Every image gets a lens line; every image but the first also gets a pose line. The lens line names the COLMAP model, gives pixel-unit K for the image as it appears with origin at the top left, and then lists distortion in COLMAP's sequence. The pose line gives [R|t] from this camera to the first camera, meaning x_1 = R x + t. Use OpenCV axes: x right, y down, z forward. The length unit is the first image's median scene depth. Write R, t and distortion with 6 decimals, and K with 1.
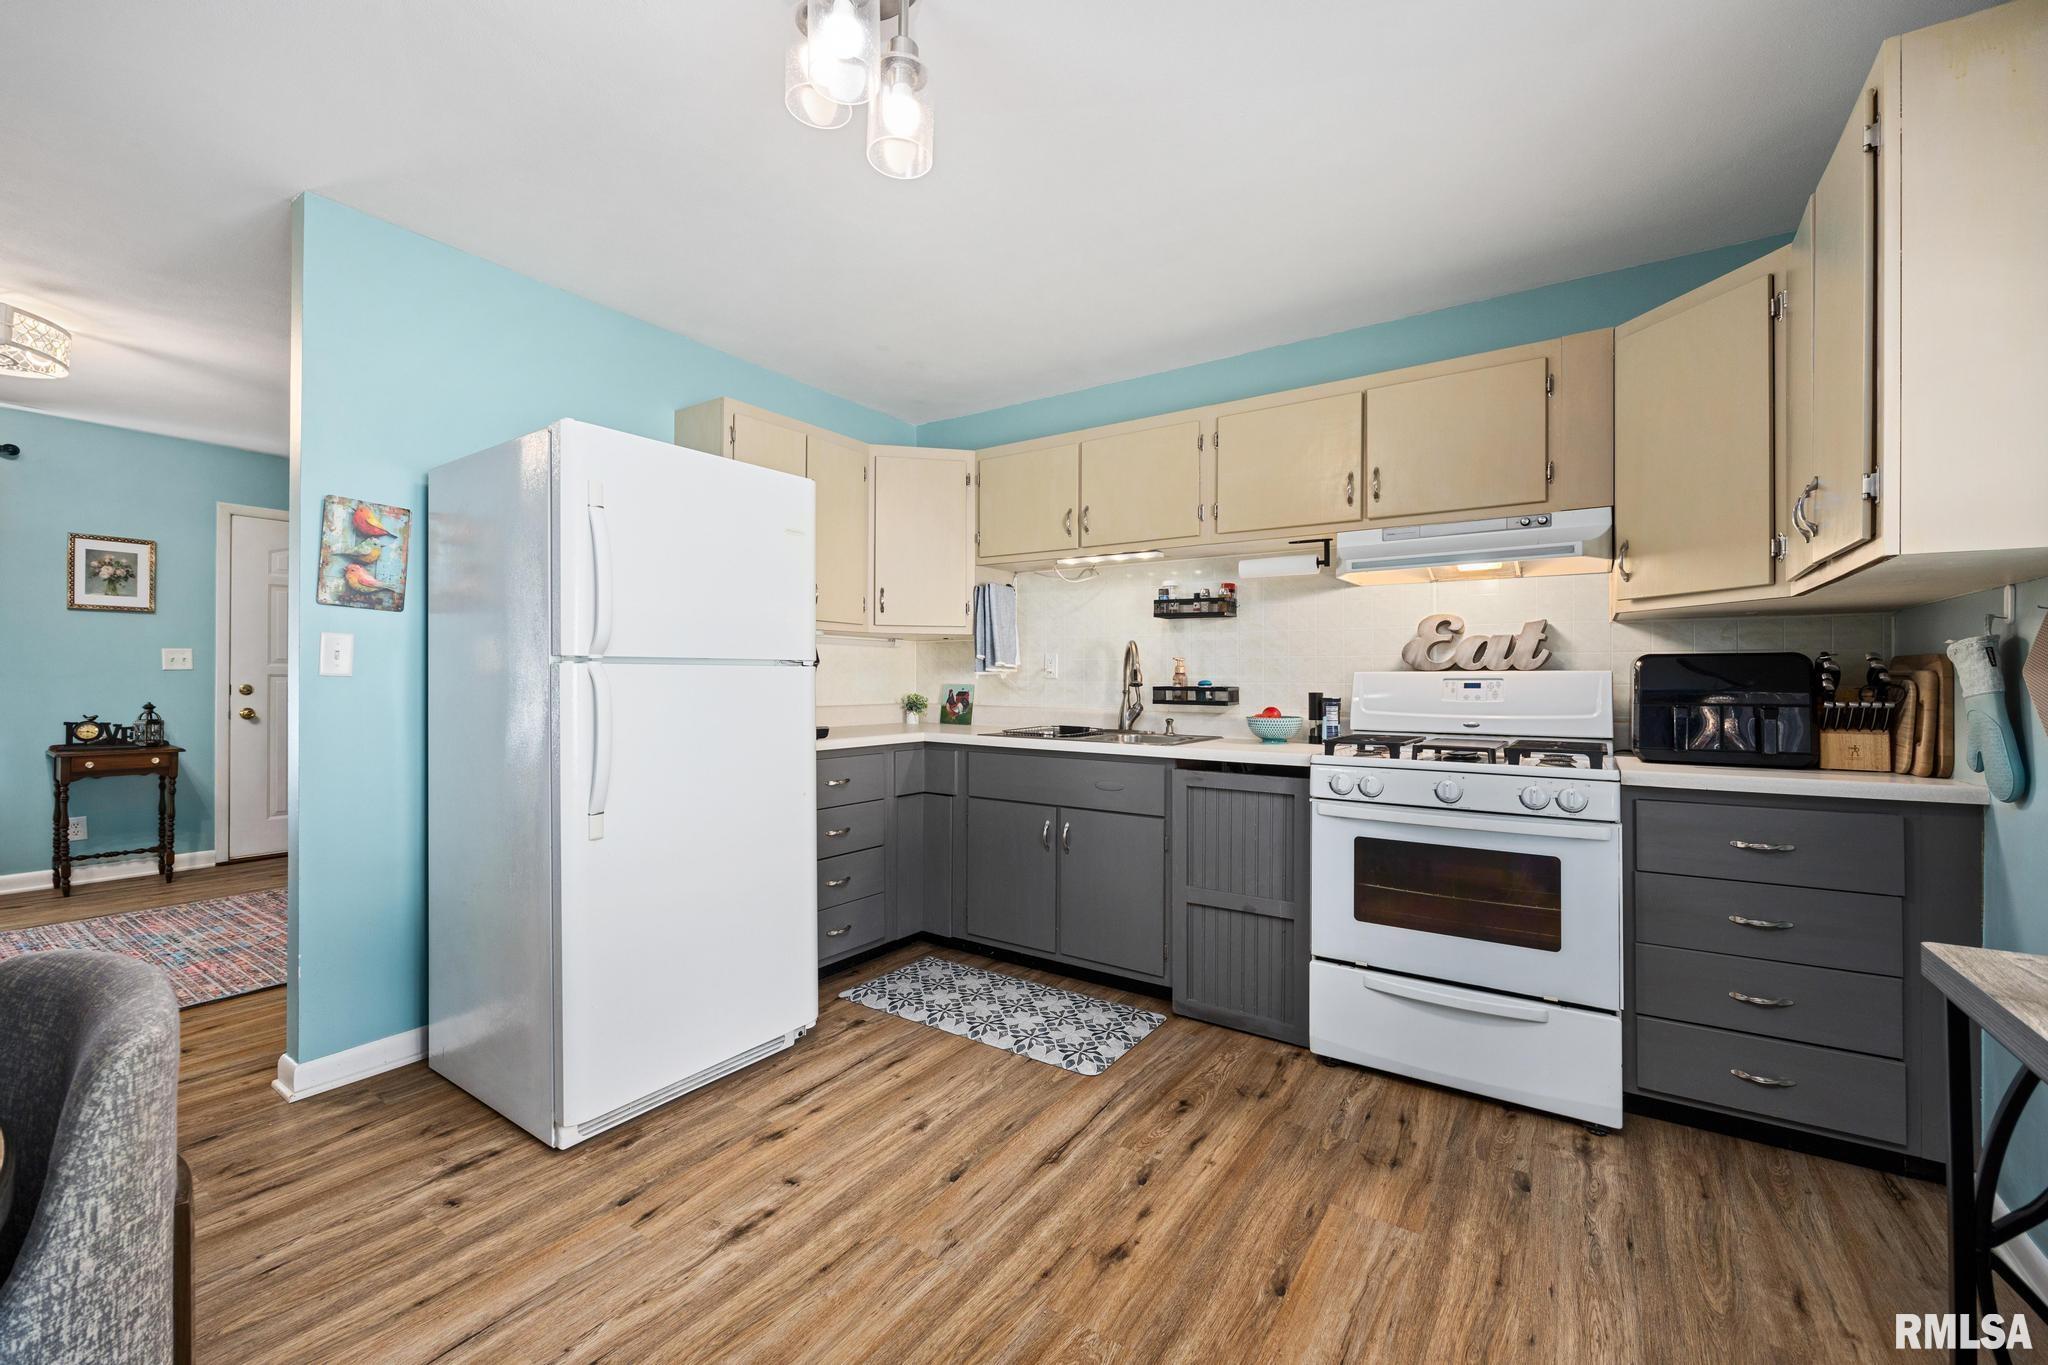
lens RADIAL K [[813.3, 0, 1043.9], [0, 813.3, 676.2], [0, 0, 1]] dist [-0.003623, 0.000659]
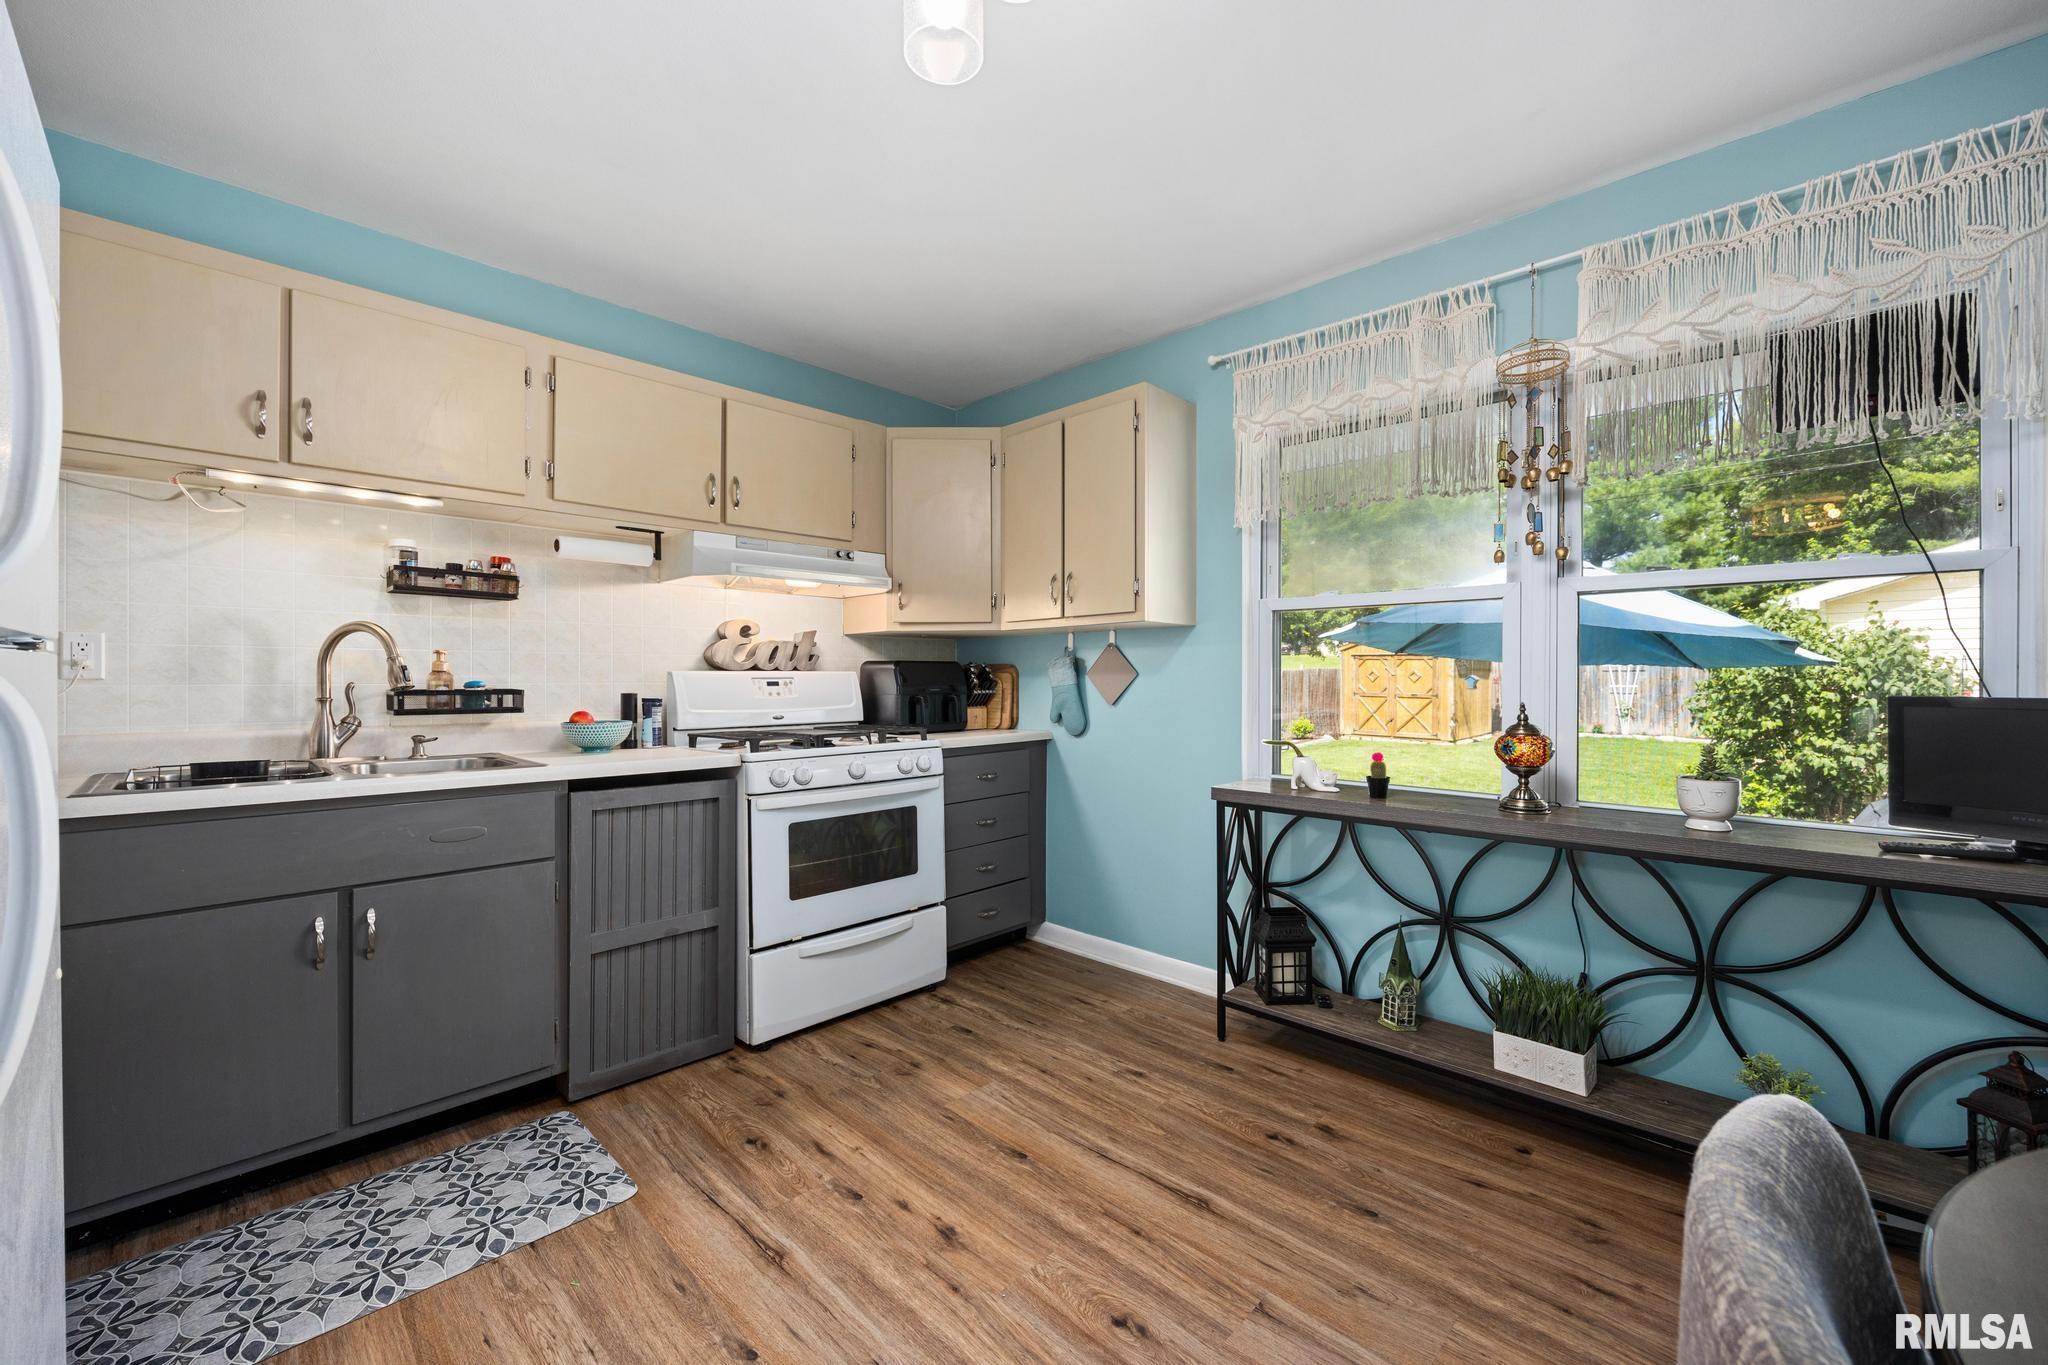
lens RADIAL K [[813.3, 0, 1032.5], [0, 813.3, 680.5], [0, 0, 1]] dist [-0.003623, 0.000659]
pose [[0.179958, -0.004168, 0.983665, -0.582049], [0.000182, 0.999991, 0.004204, 0.002077], [-0.983674, -0.000577, 0.179958, 0.456544]]
